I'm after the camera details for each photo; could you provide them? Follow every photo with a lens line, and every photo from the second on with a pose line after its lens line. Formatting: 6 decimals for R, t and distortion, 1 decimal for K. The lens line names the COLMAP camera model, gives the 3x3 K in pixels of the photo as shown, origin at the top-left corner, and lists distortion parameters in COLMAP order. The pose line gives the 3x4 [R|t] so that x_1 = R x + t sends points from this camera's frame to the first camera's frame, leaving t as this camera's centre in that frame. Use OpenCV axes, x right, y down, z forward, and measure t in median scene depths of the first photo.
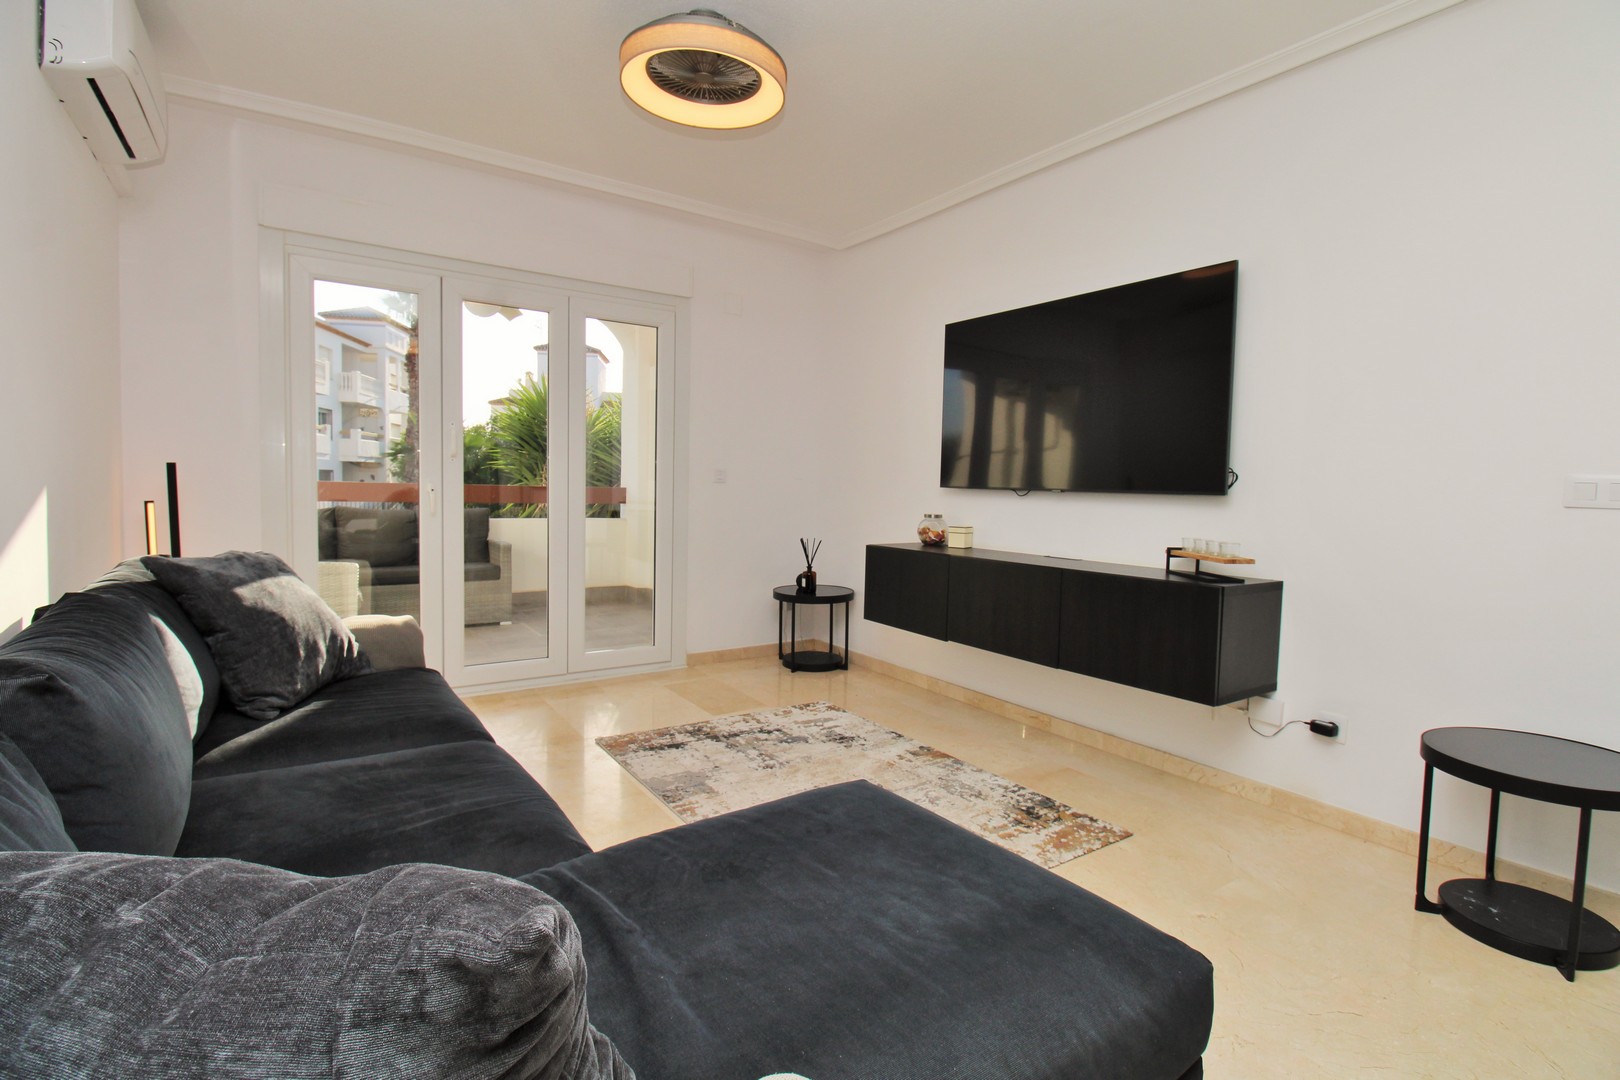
lens RADIAL K [[747.0, 0, 813.2], [0, 747.0, 527.8], [0, 0, 1]] dist [0.000195, -0.013848]
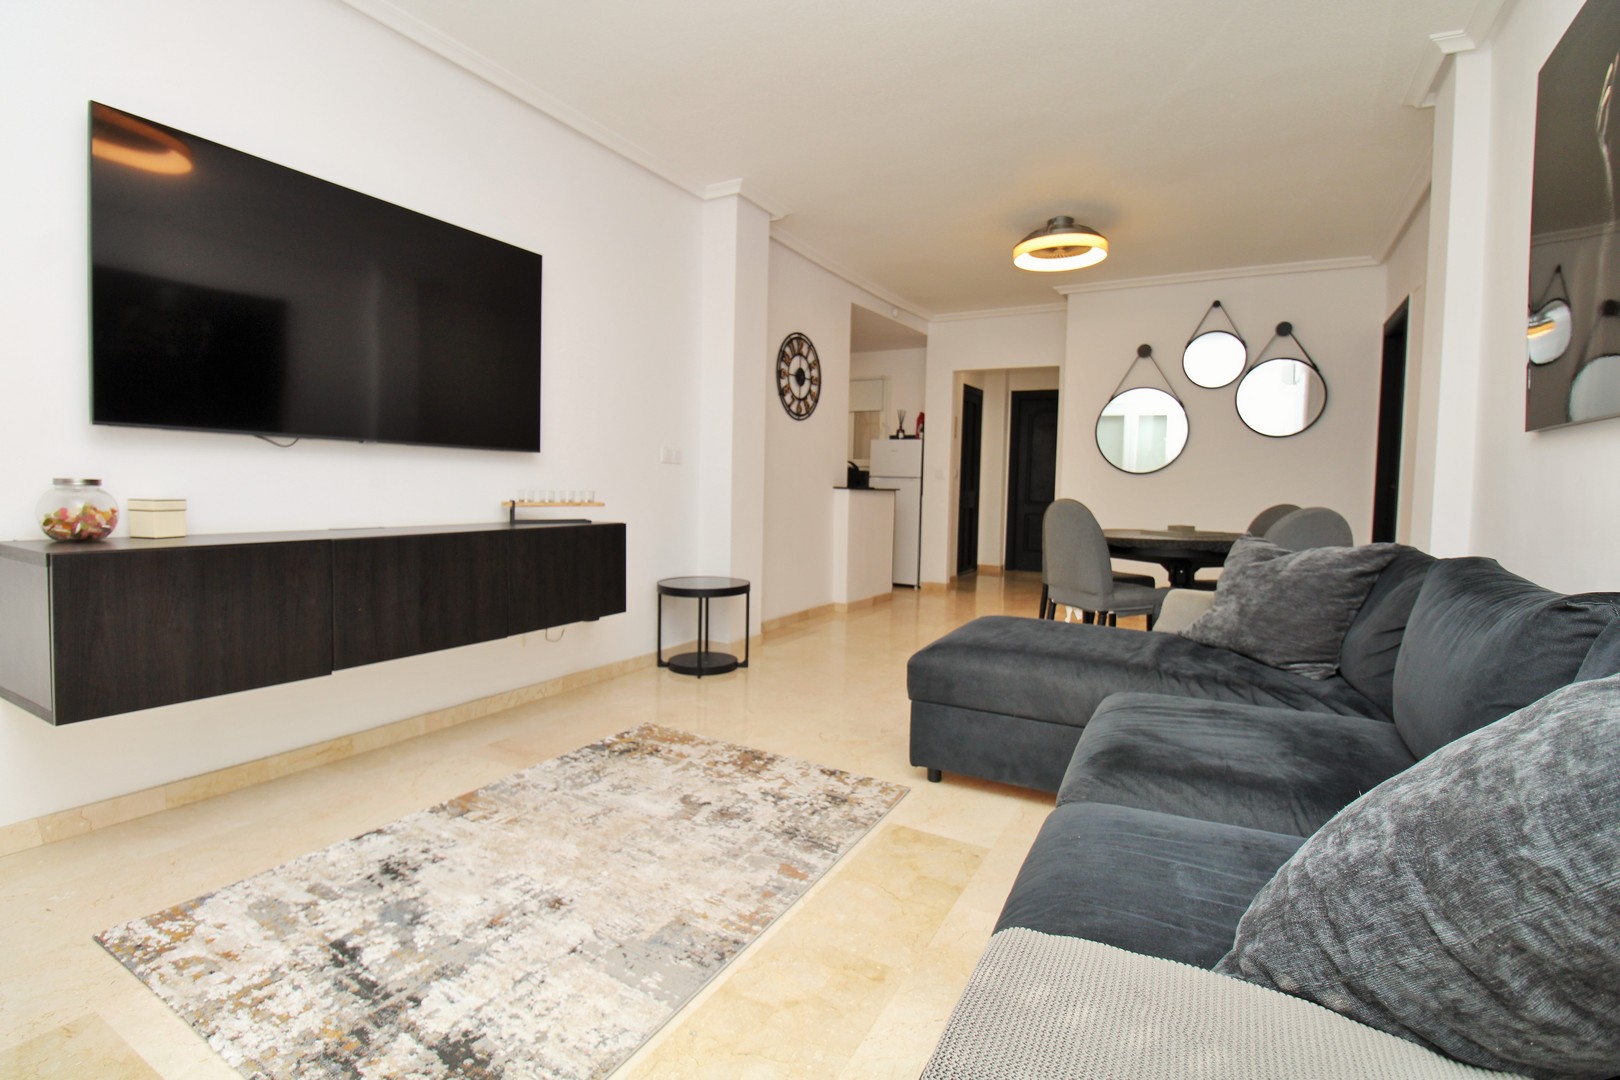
lens RADIAL K [[749.2, 0, 816.1], [0, 749.2, 521.8], [0, 0, 1]] dist [0.000298, -0.018433]
pose [[-0.443419, -0.081306, 0.892619, -0.610405], [0.018198, 0.994855, 0.099658, -0.036044], [-0.896130, 0.060434, -0.439658, 0.975196]]
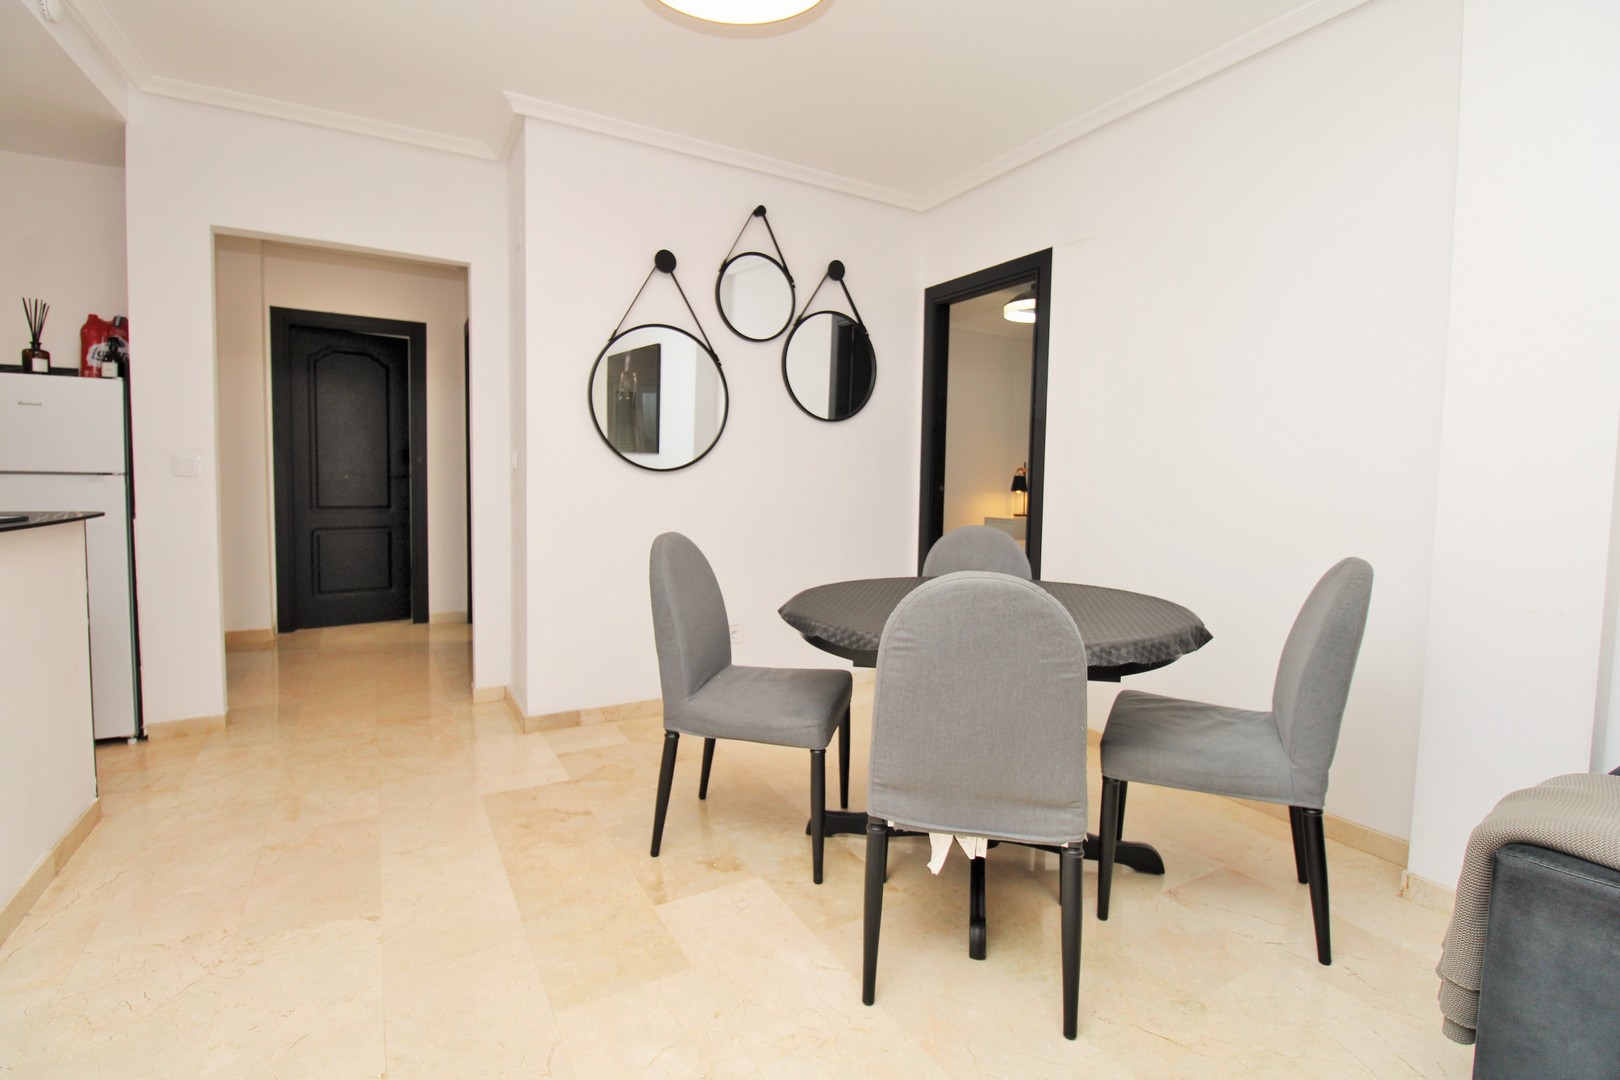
lens RADIAL K [[759.5, 0, 815.6], [0, 759.5, 525.6], [0, 0, 1]] dist [0.001902, -0.014888]
pose [[-0.995488, -0.051522, 0.079677, 0.372102], [-0.041091, 0.990997, 0.127419, -0.026906], [-0.085525, 0.123570, -0.988643, 0.535307]]
